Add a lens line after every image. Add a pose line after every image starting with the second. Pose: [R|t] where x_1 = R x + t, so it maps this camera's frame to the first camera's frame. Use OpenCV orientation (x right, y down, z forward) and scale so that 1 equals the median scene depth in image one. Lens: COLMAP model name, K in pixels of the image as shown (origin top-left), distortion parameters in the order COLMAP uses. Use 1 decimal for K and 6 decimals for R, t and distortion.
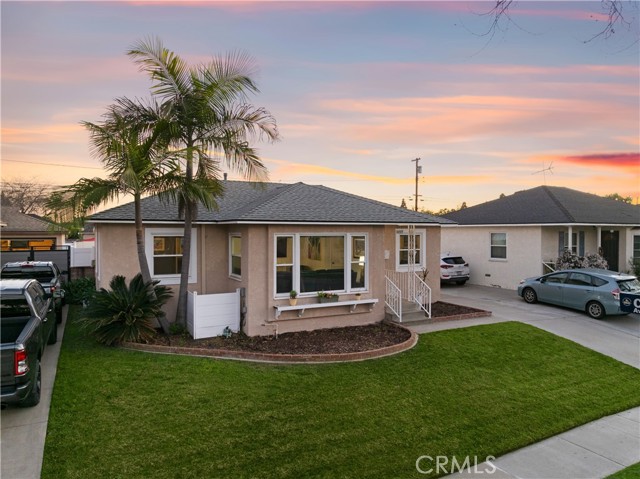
lens RADIAL K [[458.0, 0, 322.6], [0, 458.0, 230.6], [0, 0, 1]] dist [-0.033719, -0.000886]
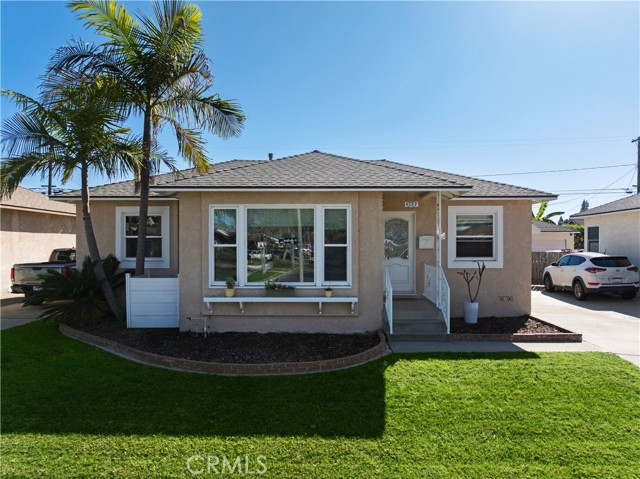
lens RADIAL K [[458.5, 0, 330.2], [0, 458.5, 248.8], [0, 0, 1]] dist [-0.037691, -0.000720]
pose [[0.876417, 0.003019, -0.481543, 0.441954], [0.001125, 0.999965, 0.008316, 0.072425], [0.481551, -0.007830, 0.876383, 0.386153]]
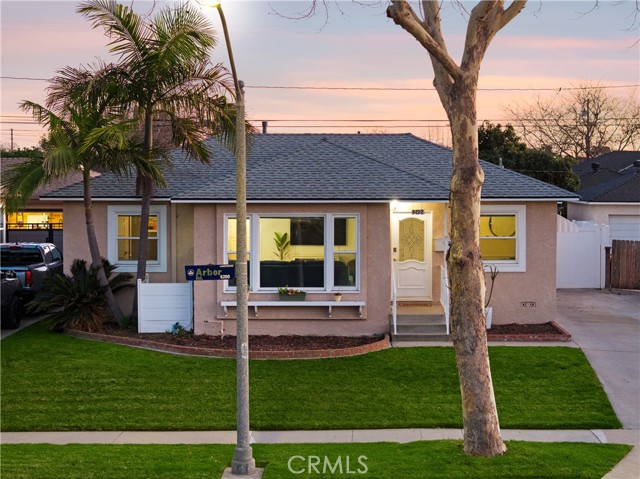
lens RADIAL K [[1306.7, 0, 378.2], [0, 1306.7, 177.0], [0, 0, 1]] dist [-0.053489, 0.058949]
pose [[0.886658, -0.000011, -0.462426, 1.191289], [0.000360, 1.000000, 0.000666, -0.059866], [0.462426, -0.000757, 0.886658, -0.940489]]
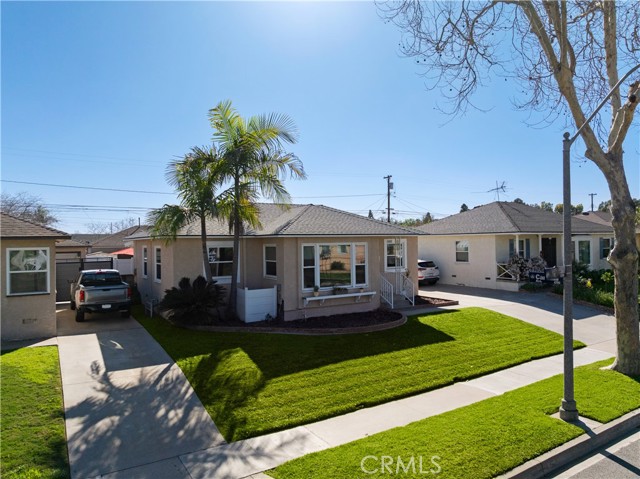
lens RADIAL K [[450.9, 0, 320.0], [0, 450.9, 239.5], [0, 0, 1]] dist [-0.029958, -0.001877]
pose [[0.997752, -0.015153, 0.065284, -0.132775], [0.015461, 0.999872, -0.004213, -0.000669], [-0.065211, 0.005212, 0.997858, -0.325721]]
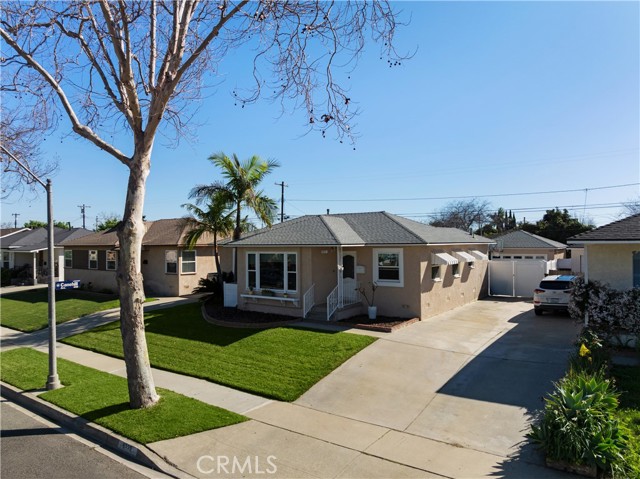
lens RADIAL K [[450.9, 0, 320.0], [0, 450.9, 239.5], [0, 0, 1]] dist [-0.029958, -0.001877]
pose [[0.439289, -0.010171, -0.898288, 1.485834], [0.008716, 0.999937, -0.007060, -0.025586], [0.898304, -0.004728, 0.439350, 0.479802]]
